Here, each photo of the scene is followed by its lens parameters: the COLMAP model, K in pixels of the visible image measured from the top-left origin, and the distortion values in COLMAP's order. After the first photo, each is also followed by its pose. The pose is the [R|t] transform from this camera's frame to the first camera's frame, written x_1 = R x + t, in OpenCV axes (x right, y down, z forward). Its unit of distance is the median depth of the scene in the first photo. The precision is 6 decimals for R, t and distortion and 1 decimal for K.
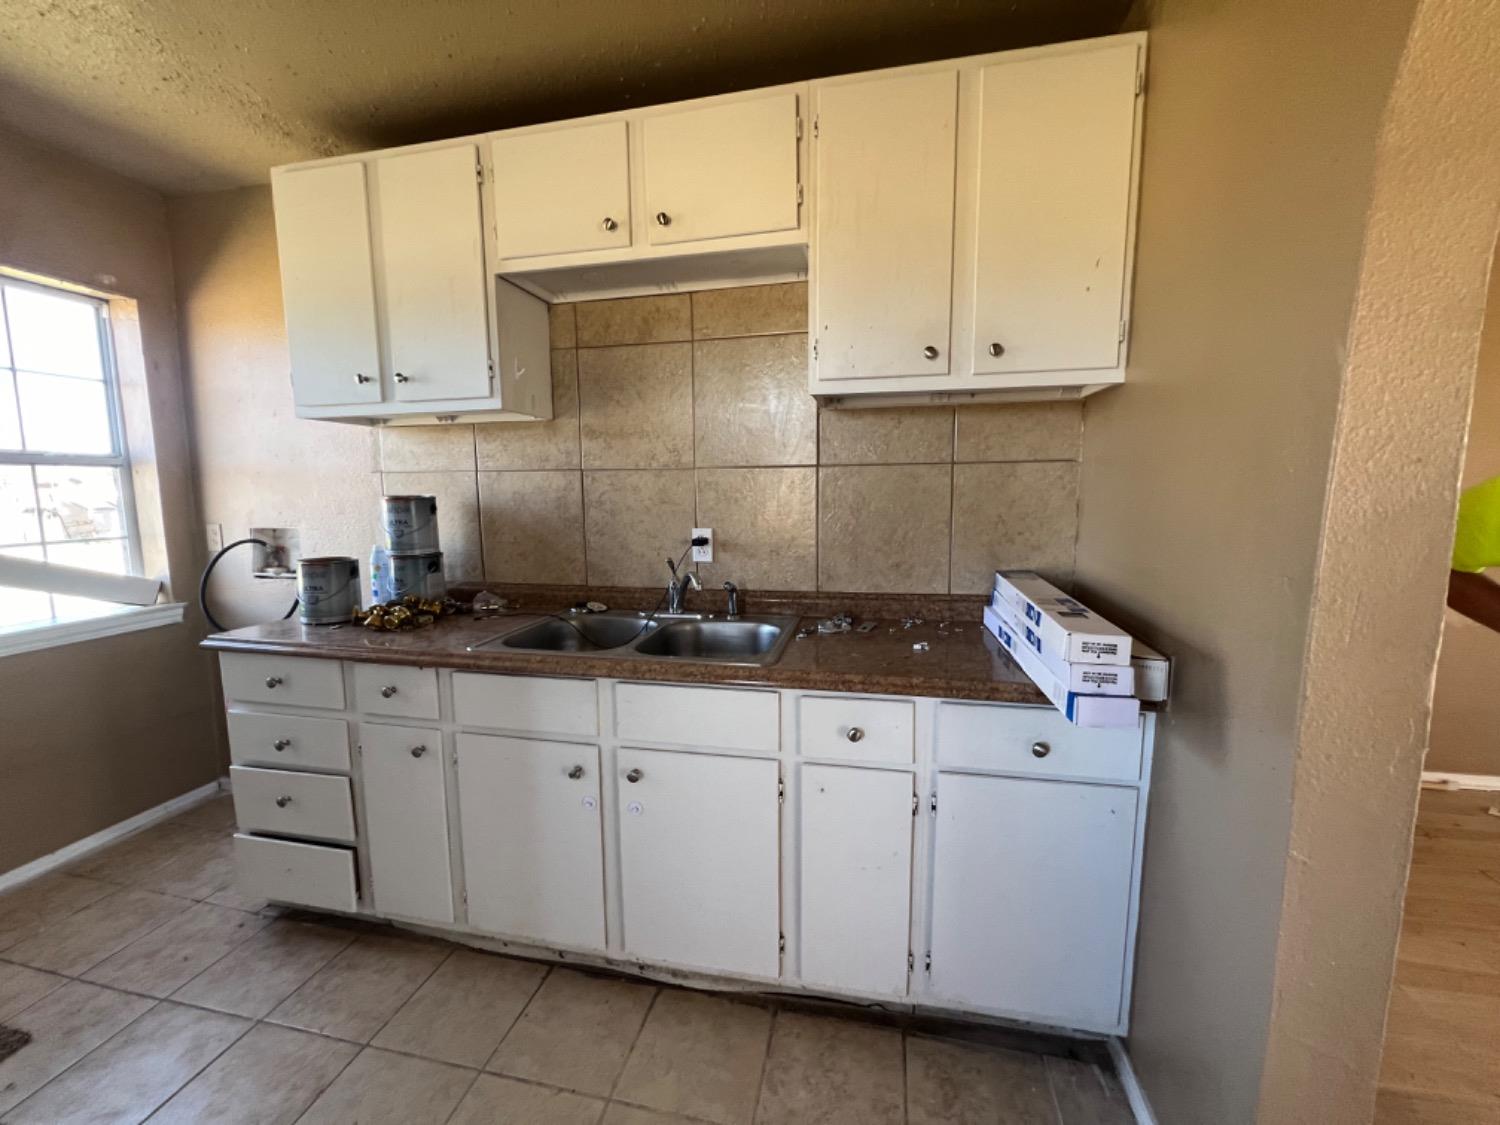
lens RADIAL K [[603.0, 0, 750.0], [0, 603.0, 562.5], [0, 0, 1]] dist [-0.001353, 0.000392]
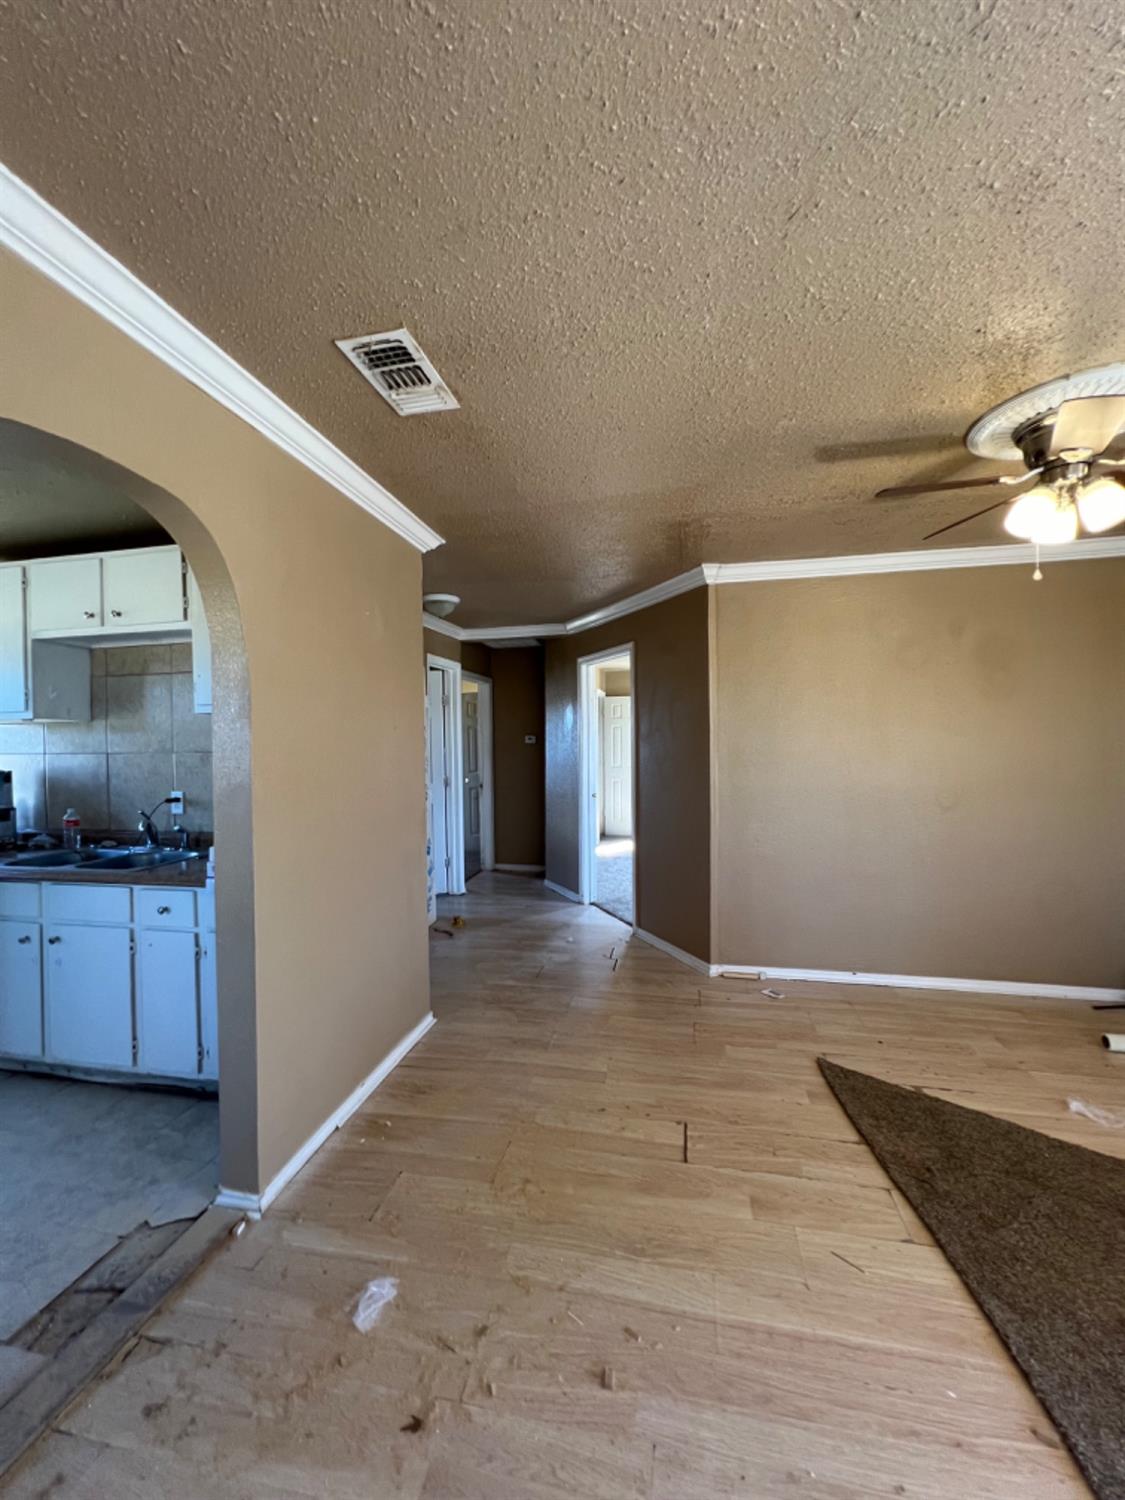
lens RADIAL K [[603.0, 0, 558.7], [0, 603.0, 752.1], [0, 0, 1]] dist [-0.001353, 0.000392]
pose [[0.999986, -0.004673, 0.002295, 0.890627], [0.004902, 0.993609, -0.112775, 0.021768], [-0.001754, 0.112784, 0.993618, -0.535926]]
